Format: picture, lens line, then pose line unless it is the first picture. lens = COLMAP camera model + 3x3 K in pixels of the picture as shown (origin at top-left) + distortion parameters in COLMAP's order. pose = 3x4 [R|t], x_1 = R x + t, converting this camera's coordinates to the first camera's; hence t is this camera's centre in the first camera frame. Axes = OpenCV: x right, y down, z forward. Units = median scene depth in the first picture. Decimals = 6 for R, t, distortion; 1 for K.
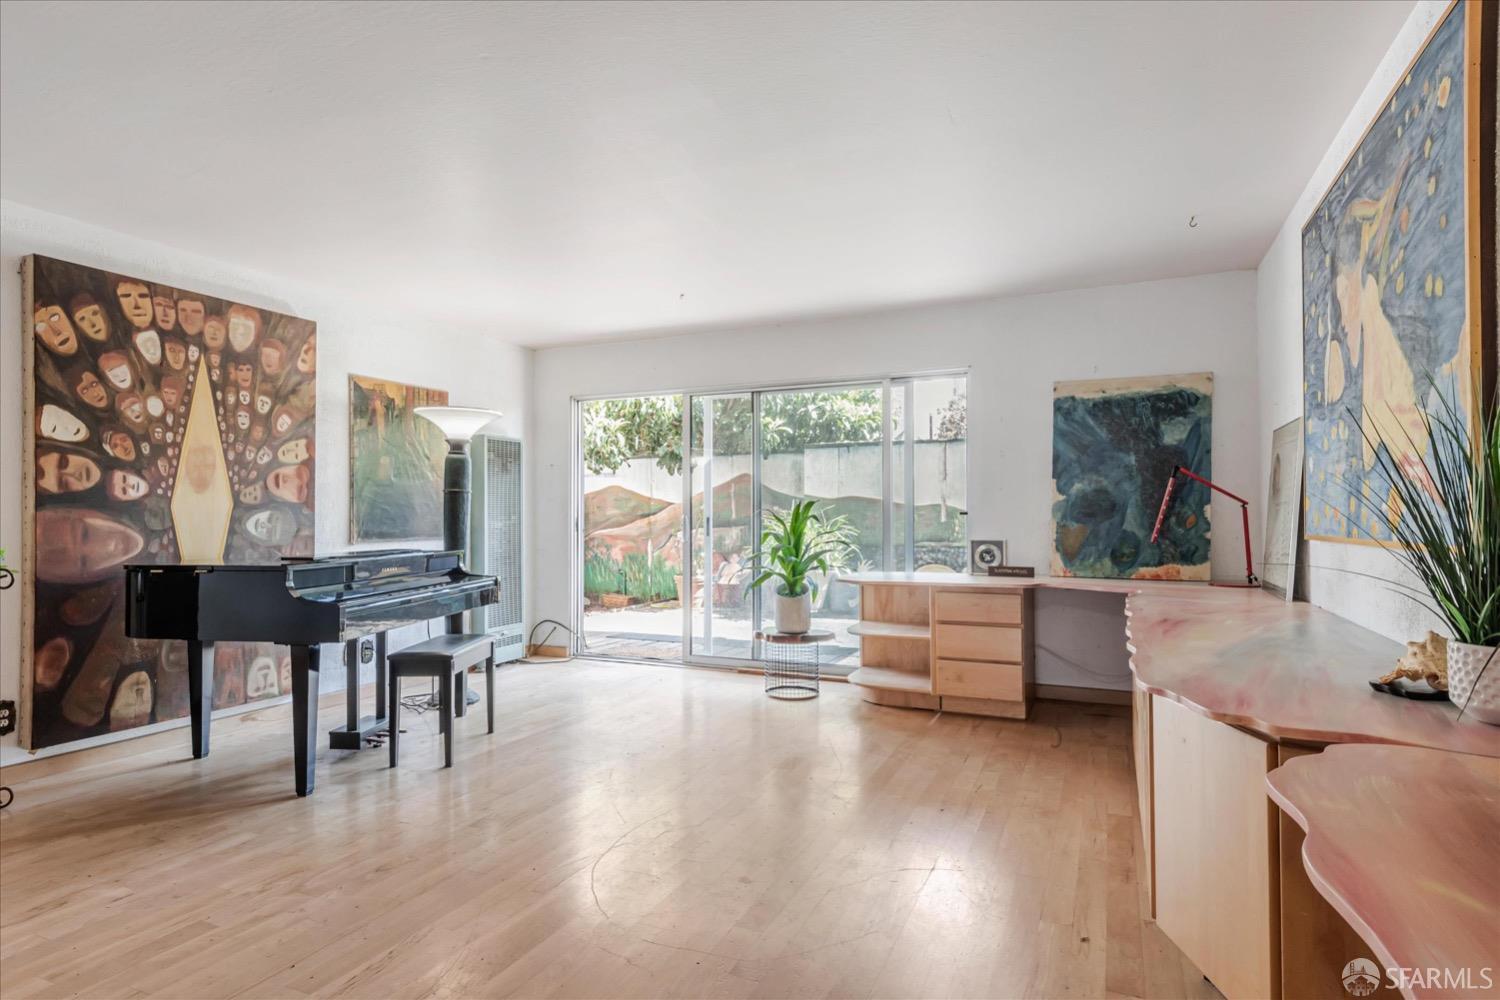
lens RADIAL K [[795.1, 0, 751.4], [0, 795.1, 506.2], [0, 0, 1]] dist [0.006252, -0.007783]
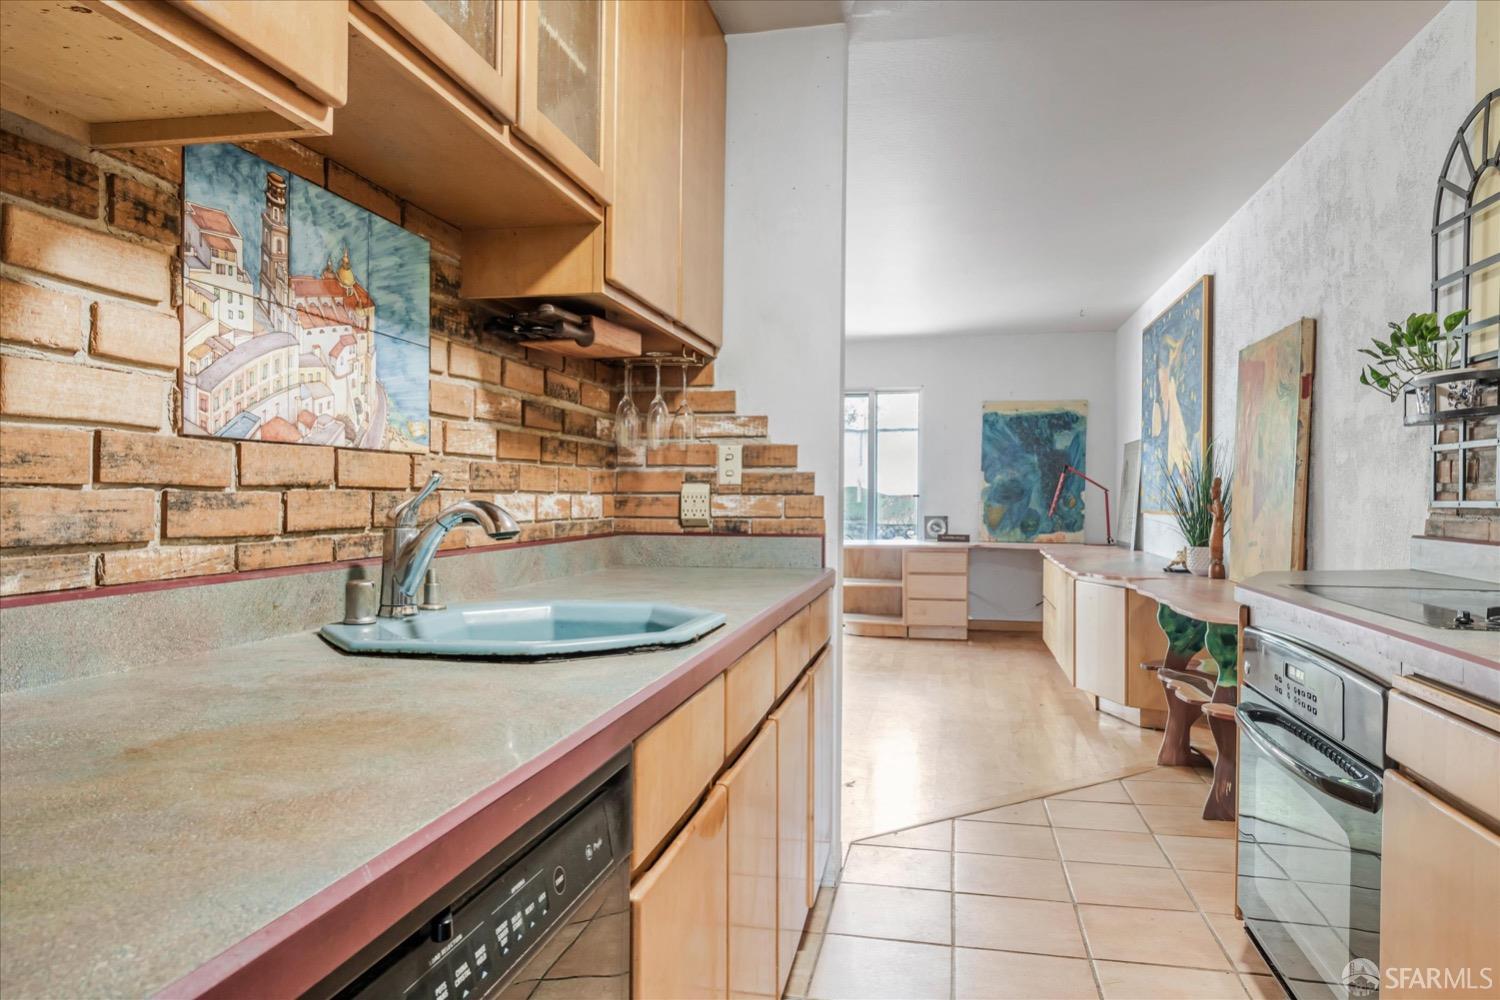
lens RADIAL K [[969.0, 0, 755.9], [0, 969.0, 504.1], [0, 0, 1]] dist [0.006011, 0.000425]
pose [[0.974388, 0.003447, 0.224847, -0.402899], [-0.008301, 0.999752, 0.020645, -0.009417], [-0.224720, -0.021983, 0.974175, -0.586362]]
